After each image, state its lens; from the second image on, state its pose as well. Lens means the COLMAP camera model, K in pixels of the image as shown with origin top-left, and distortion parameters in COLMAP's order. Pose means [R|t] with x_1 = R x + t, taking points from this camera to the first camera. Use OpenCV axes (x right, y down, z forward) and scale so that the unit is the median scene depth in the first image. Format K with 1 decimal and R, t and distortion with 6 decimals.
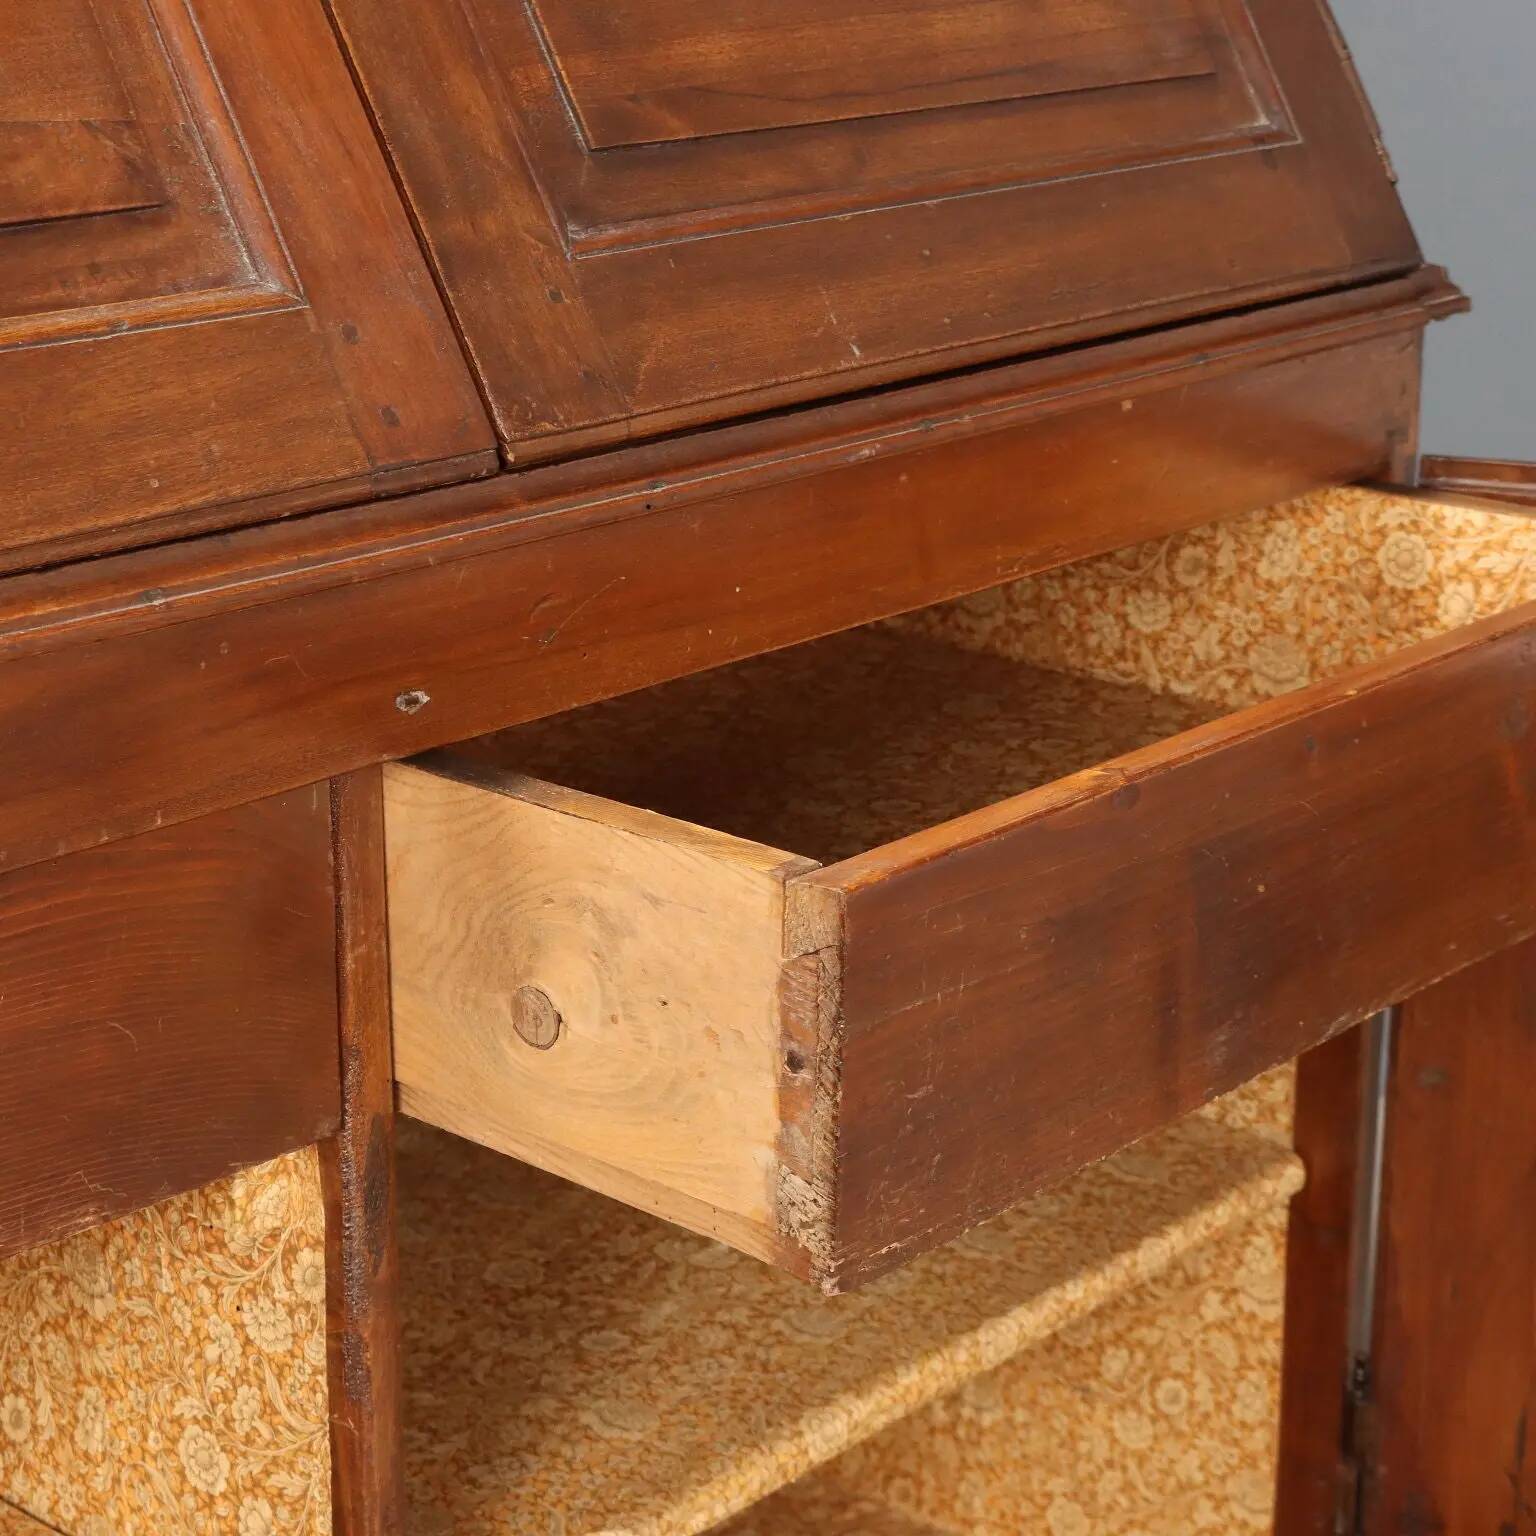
lens RADIAL K [[3426.5, 0, 768.0], [0, 3426.5, 768.0], [0, 0, 1]] dist [0.009736, 0.132728]
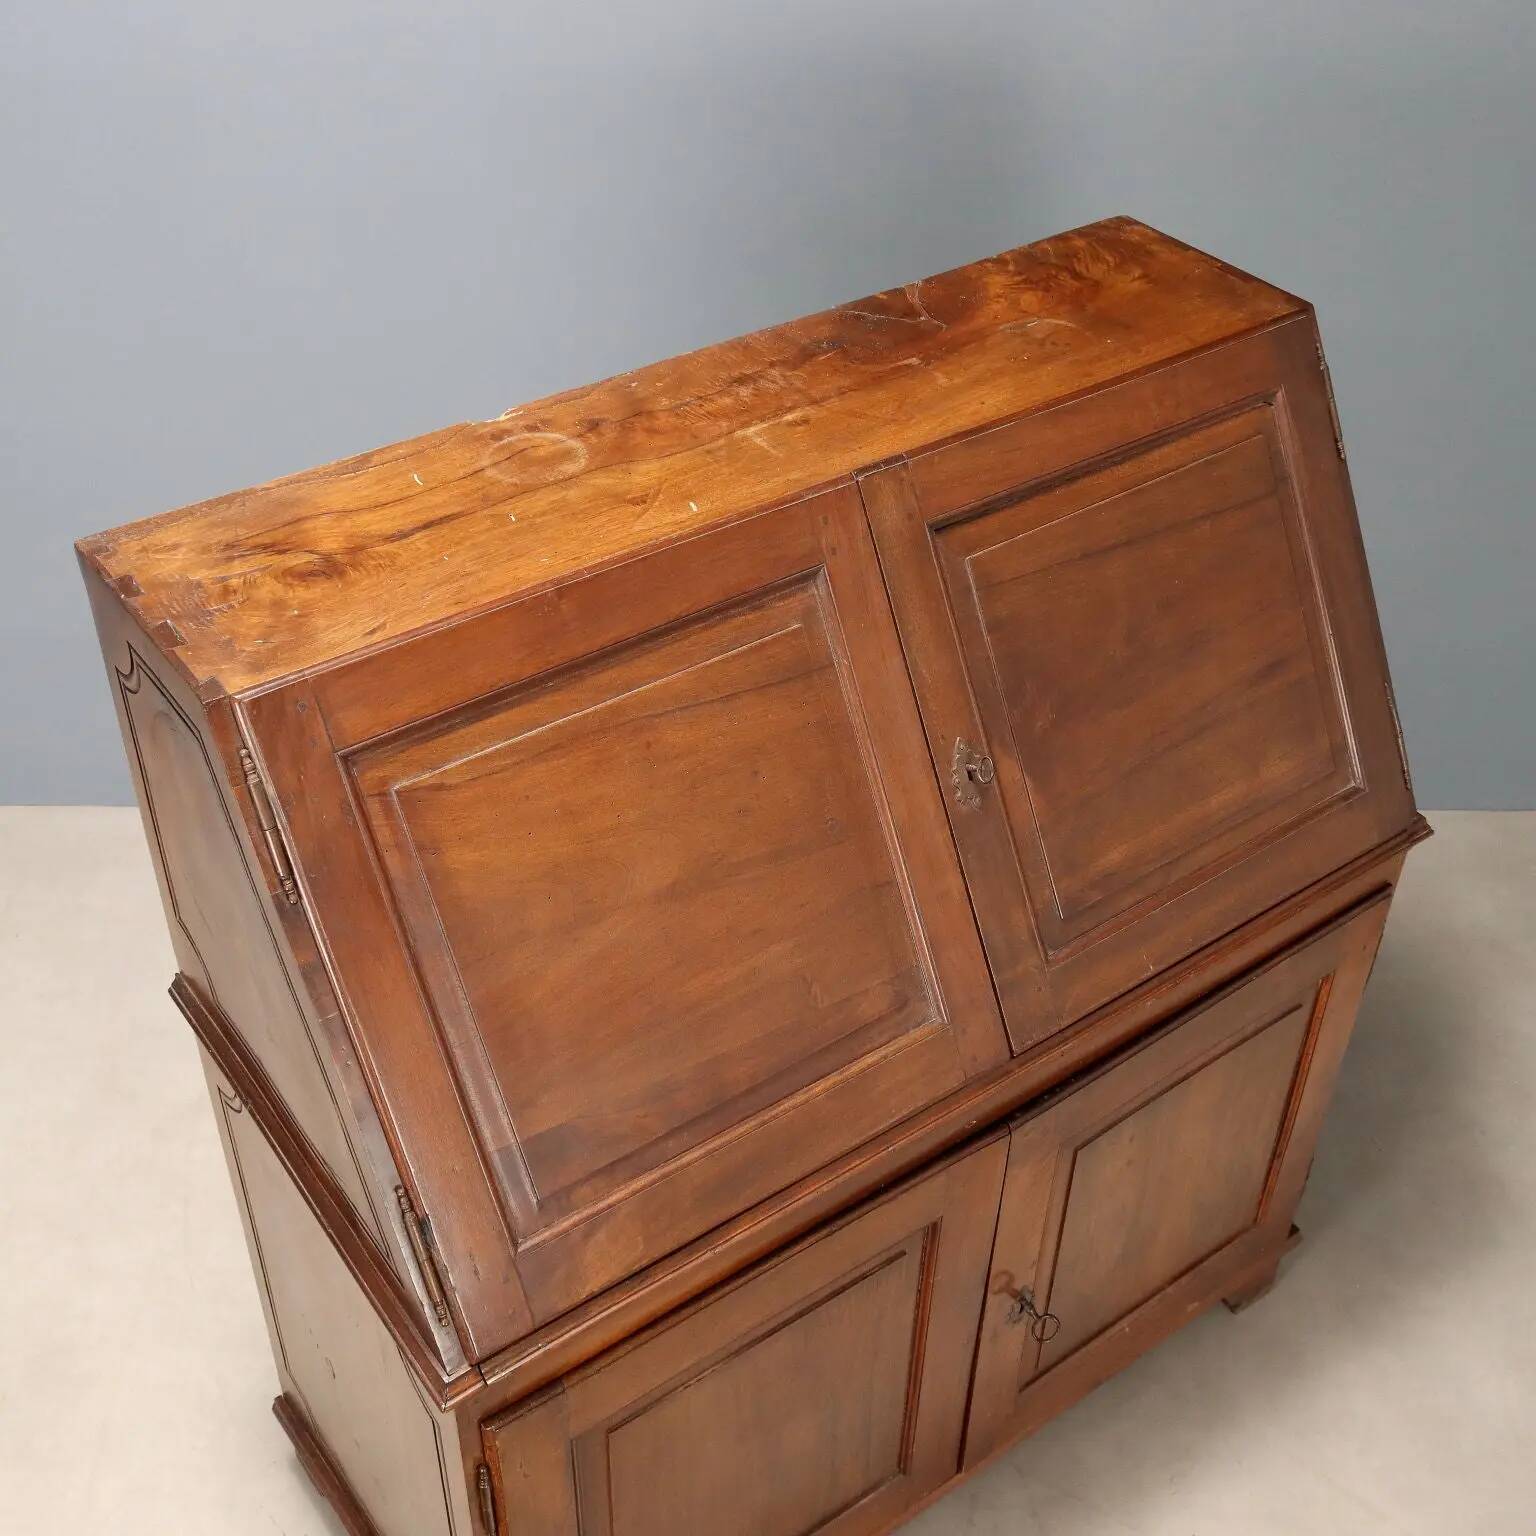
lens RADIAL K [[1873.2, 0, 768.6], [0, 1873.2, 726.0], [0, 0, 1]] dist [-0.002042, 0.002442]
pose [[0.973090, 0.153426, -0.171921, -0.046090], [-0.079385, 0.923640, 0.374949, -0.870083], [0.216320, -0.351211, 0.910965, -0.357311]]
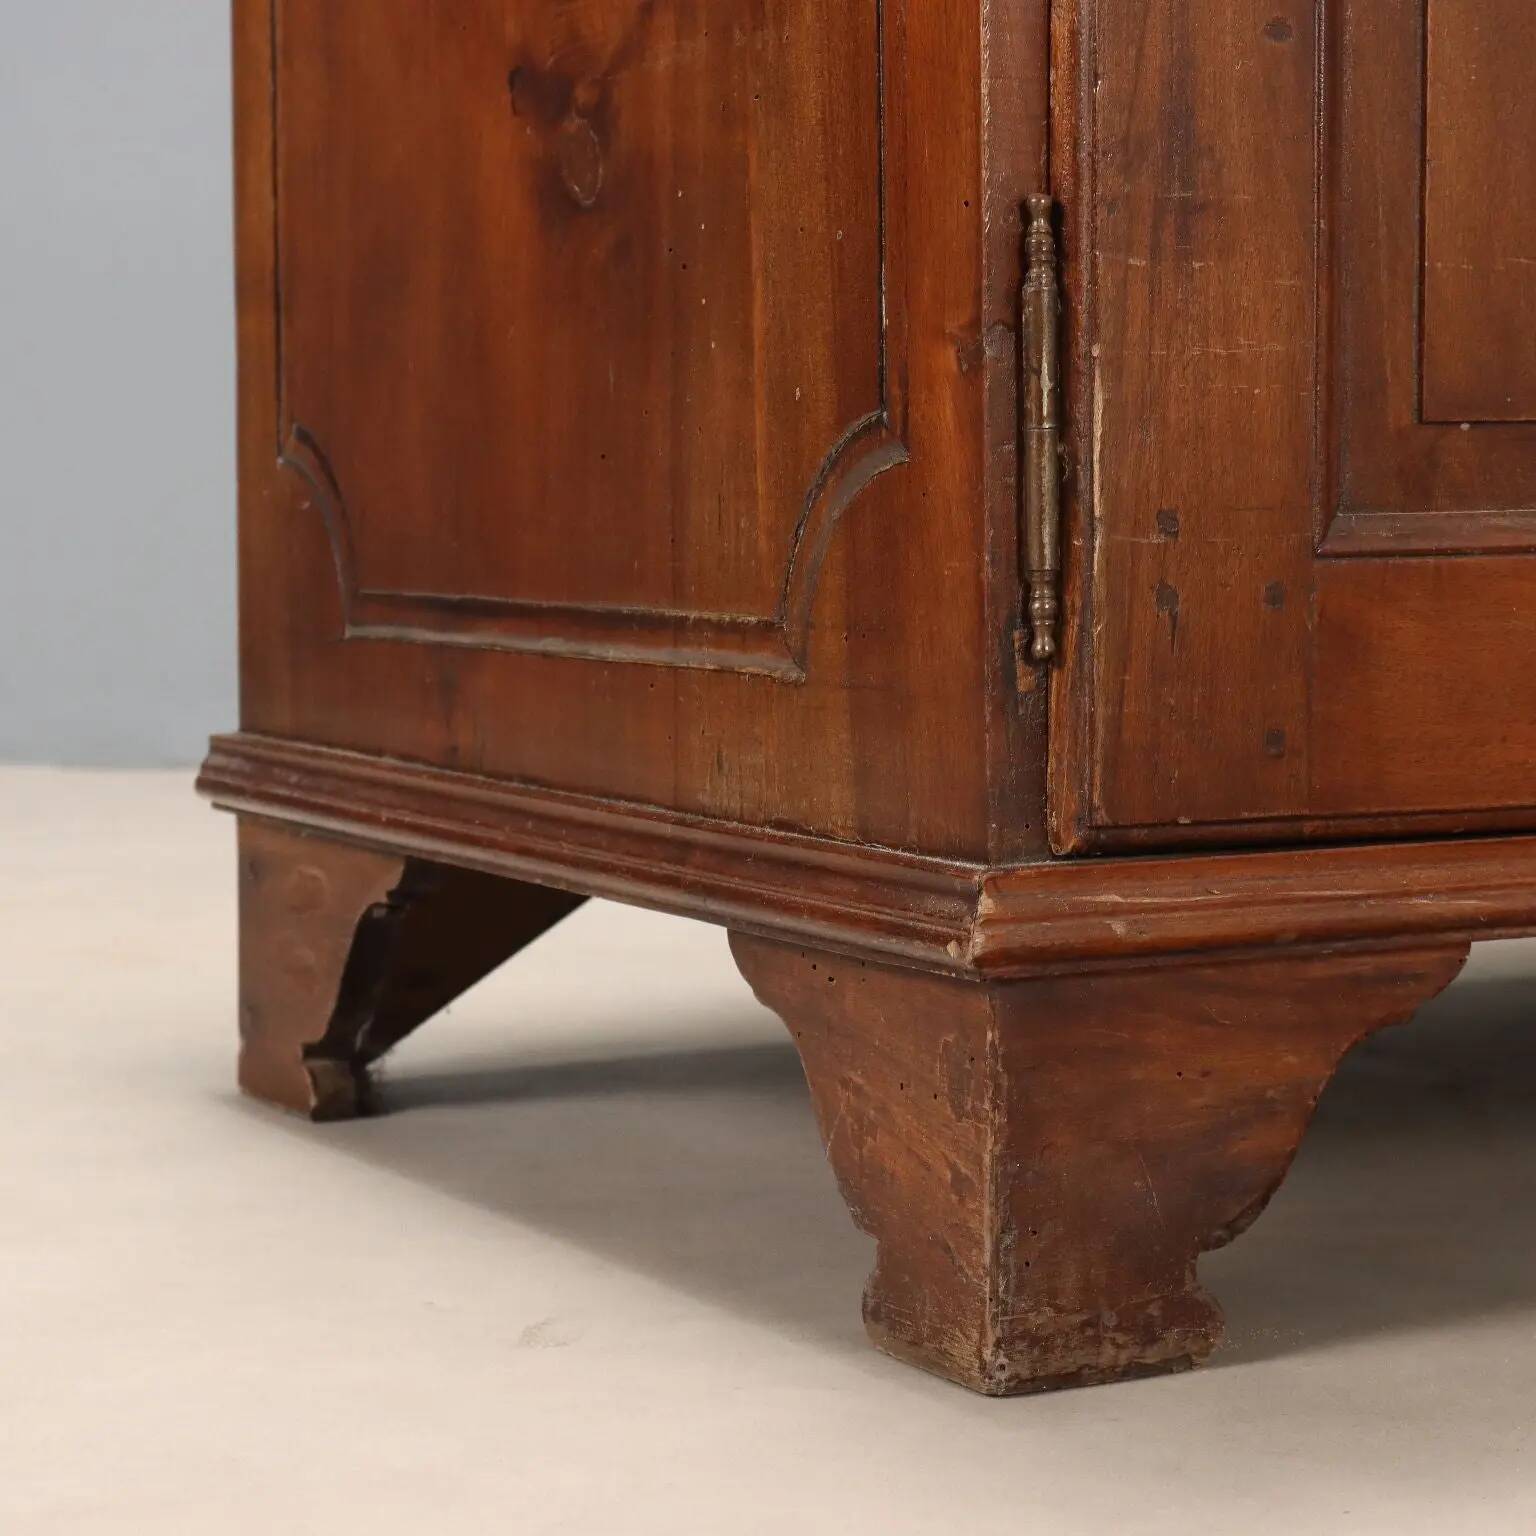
lens RADIAL K [[4155.1, 0, 768.0], [0, 4155.1, 768.0], [0, 0, 1]] dist [0.011927, 0.631053]
pose [[0.930284, 0.025249, -0.365969, -0.114767], [-0.094953, 0.980203, -0.173742, 0.749836], [0.354337, 0.196379, 0.914265, -0.102135]]
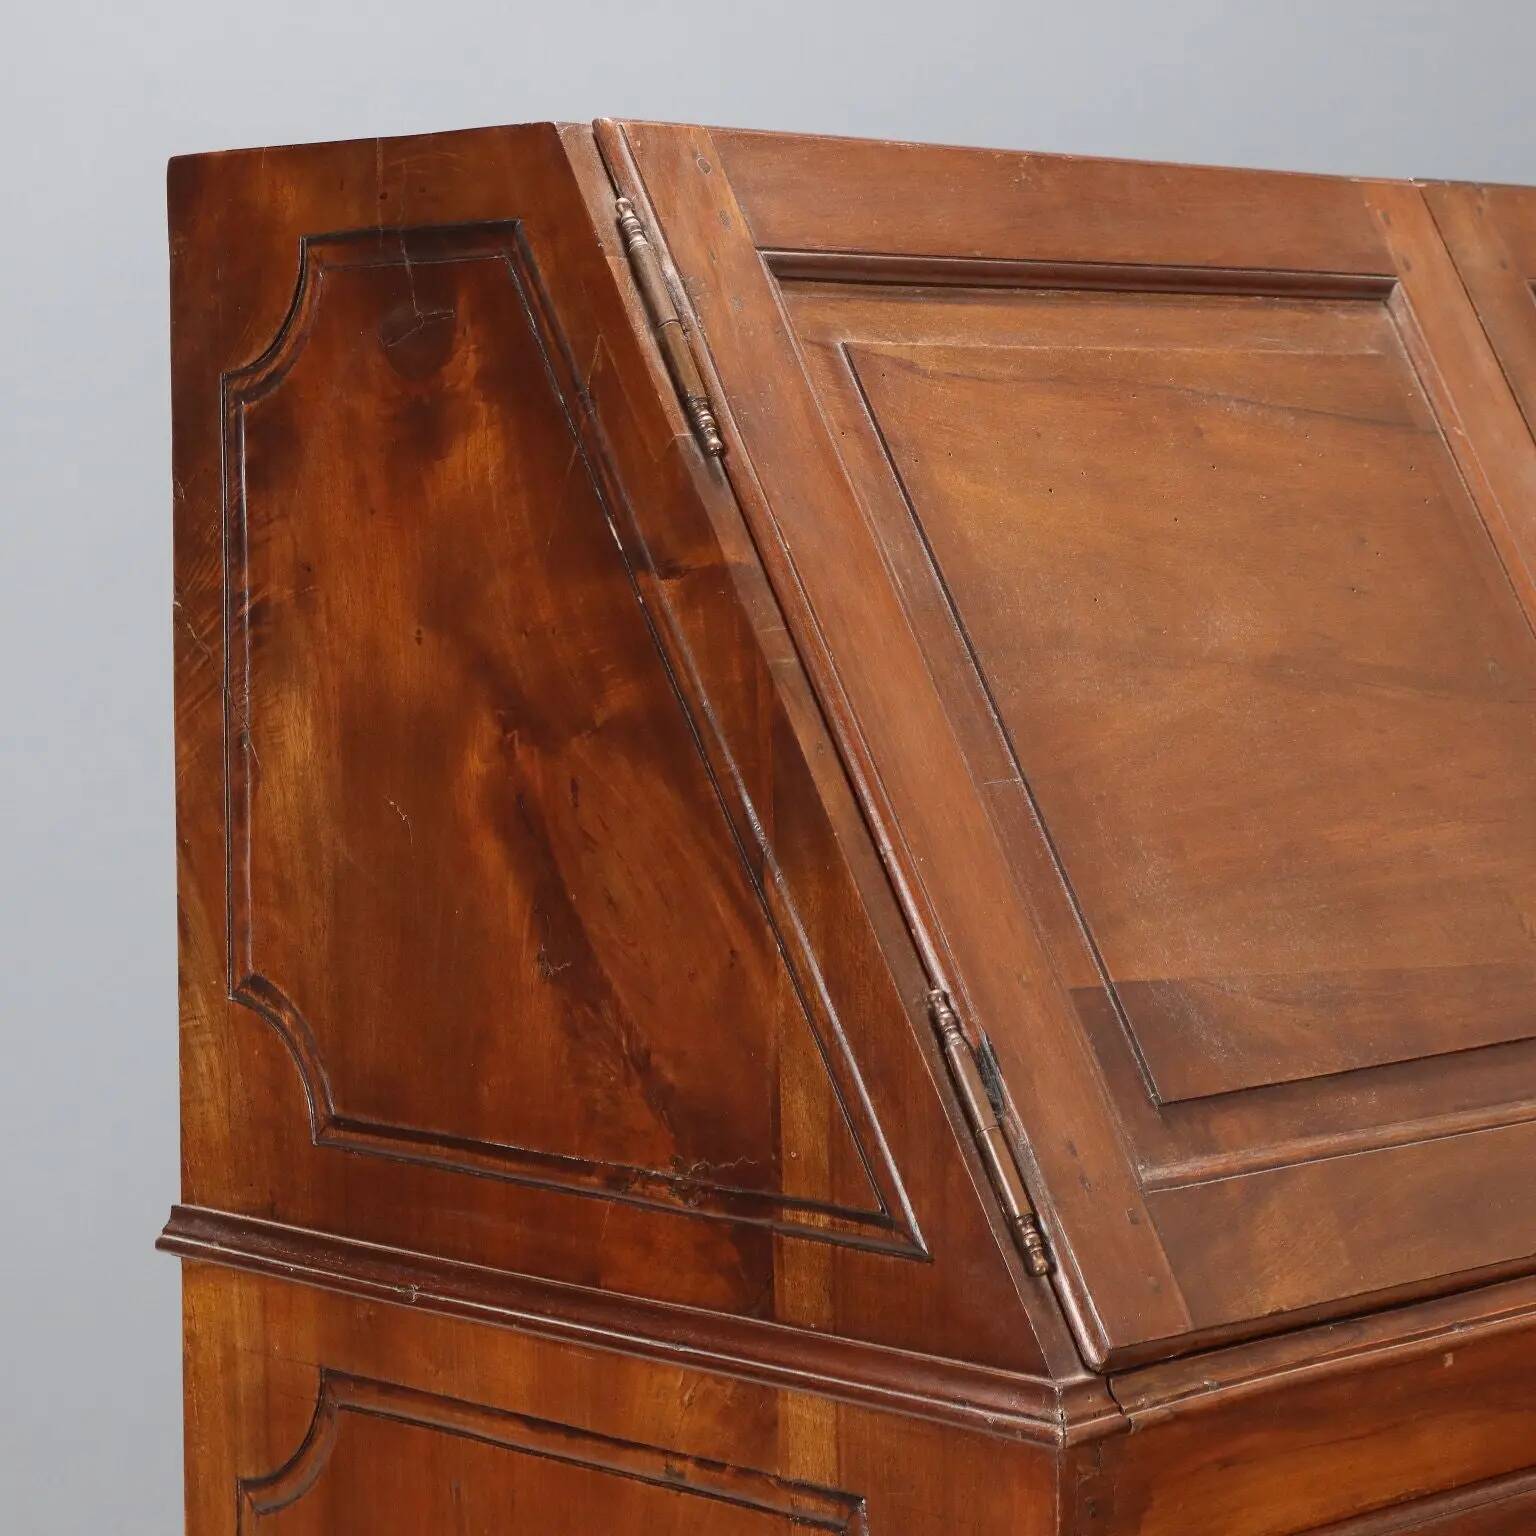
lens RADIAL K [[4155.1, 0, 768.0], [0, 4155.1, 768.0], [0, 0, 1]] dist [0.011927, 0.631053]
pose [[0.997700, 0.002512, -0.067744, -0.407735], [-0.016408, 0.978549, -0.205360, 0.105054], [0.065775, 0.205999, 0.976339, -0.771551]]
